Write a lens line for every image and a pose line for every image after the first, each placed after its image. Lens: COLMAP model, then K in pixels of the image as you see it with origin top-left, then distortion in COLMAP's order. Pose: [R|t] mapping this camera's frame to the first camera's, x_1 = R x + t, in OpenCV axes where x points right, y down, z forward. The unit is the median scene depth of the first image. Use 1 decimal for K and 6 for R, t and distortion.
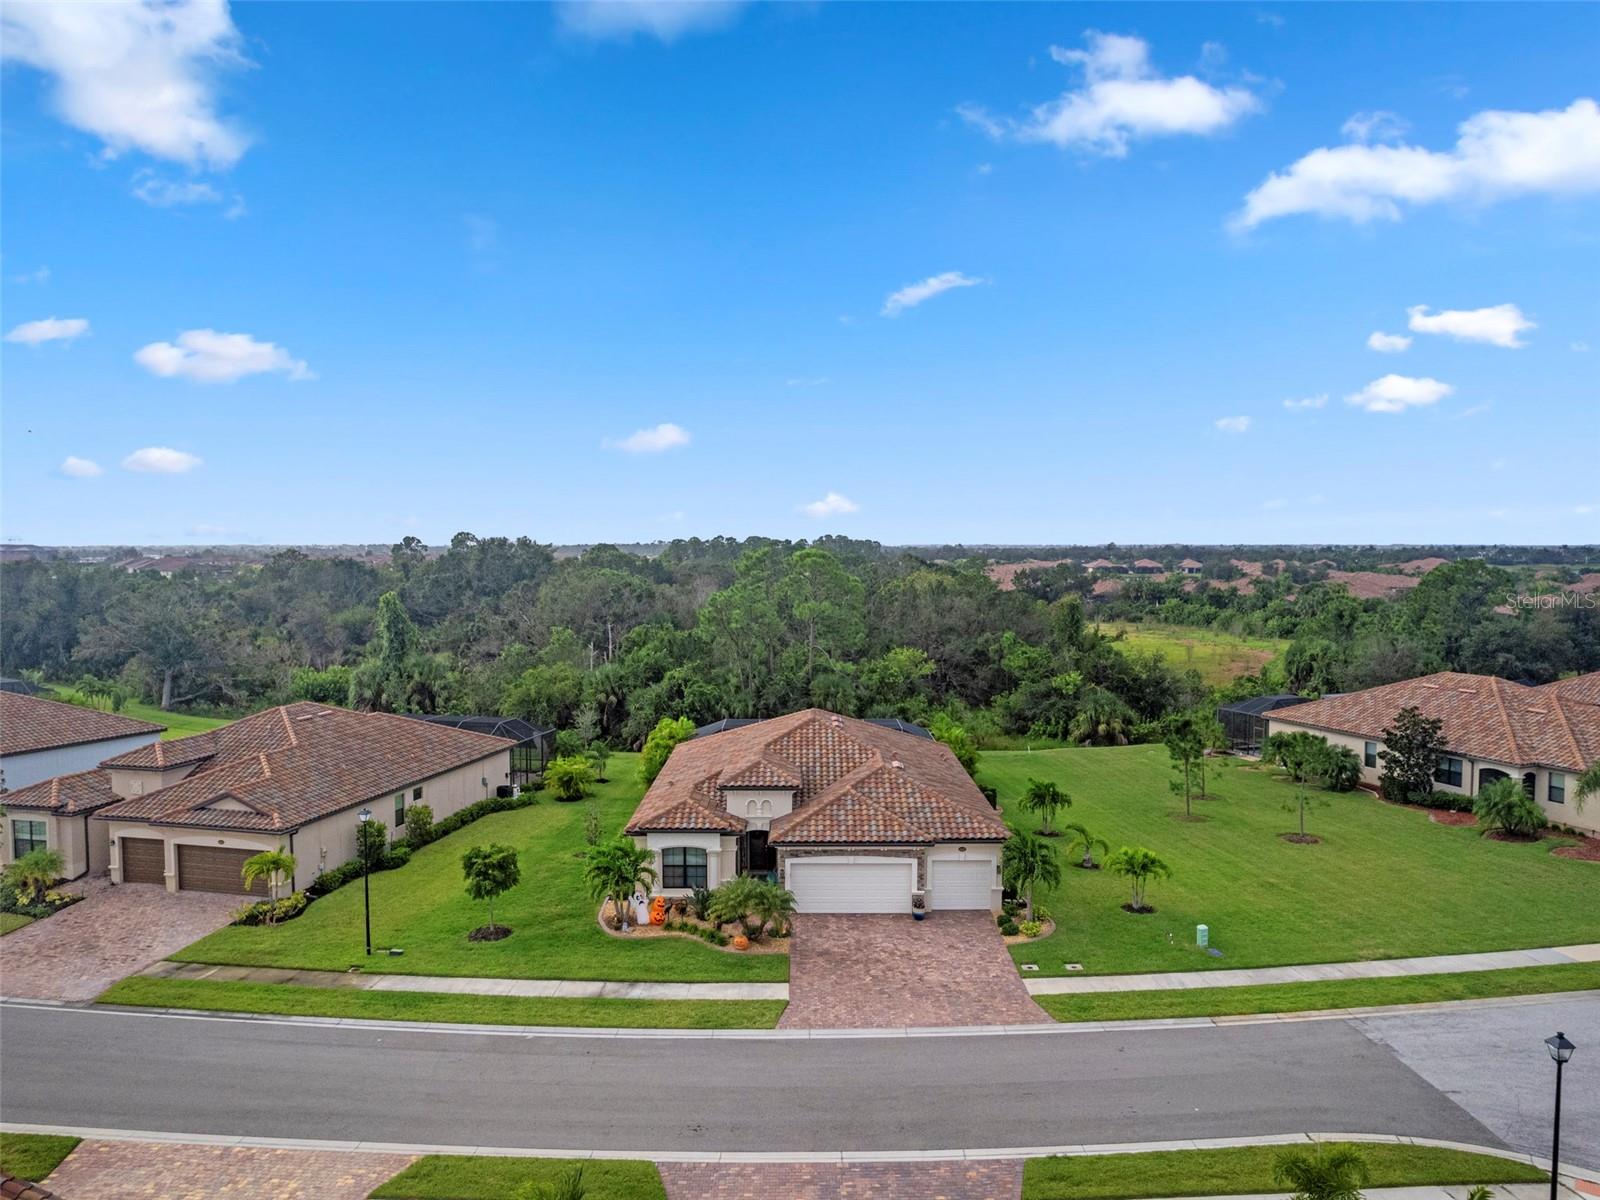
lens RADIAL K [[1027.6, 0, 797.6], [0, 1027.6, 601.2], [0, 0, 1]] dist [-0.038456, 0.002328]
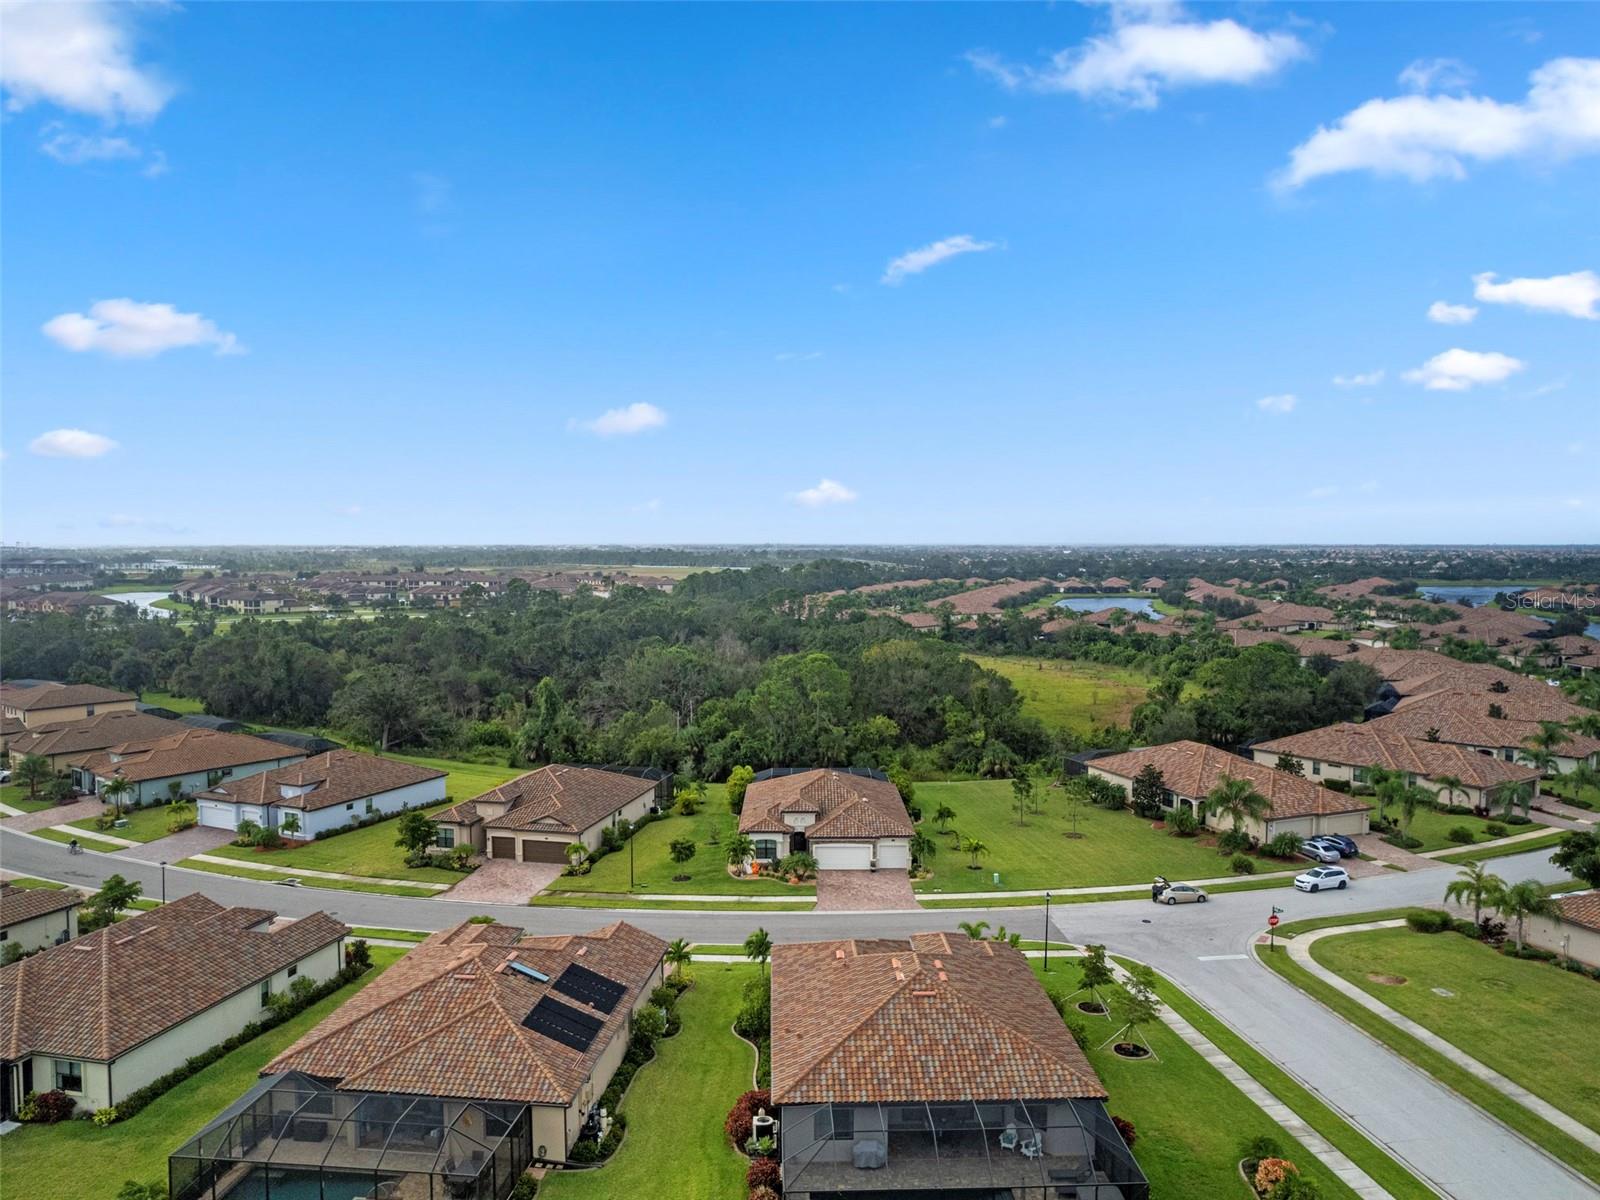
lens RADIAL K [[1027.6, 0, 803.7], [0, 1027.6, 604.9], [0, 0, 1]] dist [-0.038456, 0.002328]
pose [[0.999903, 0.002088, 0.013735, -0.045482], [-0.002182, 0.999974, 0.006833, -0.201725], [-0.013721, -0.006862, 0.999882, -0.866201]]
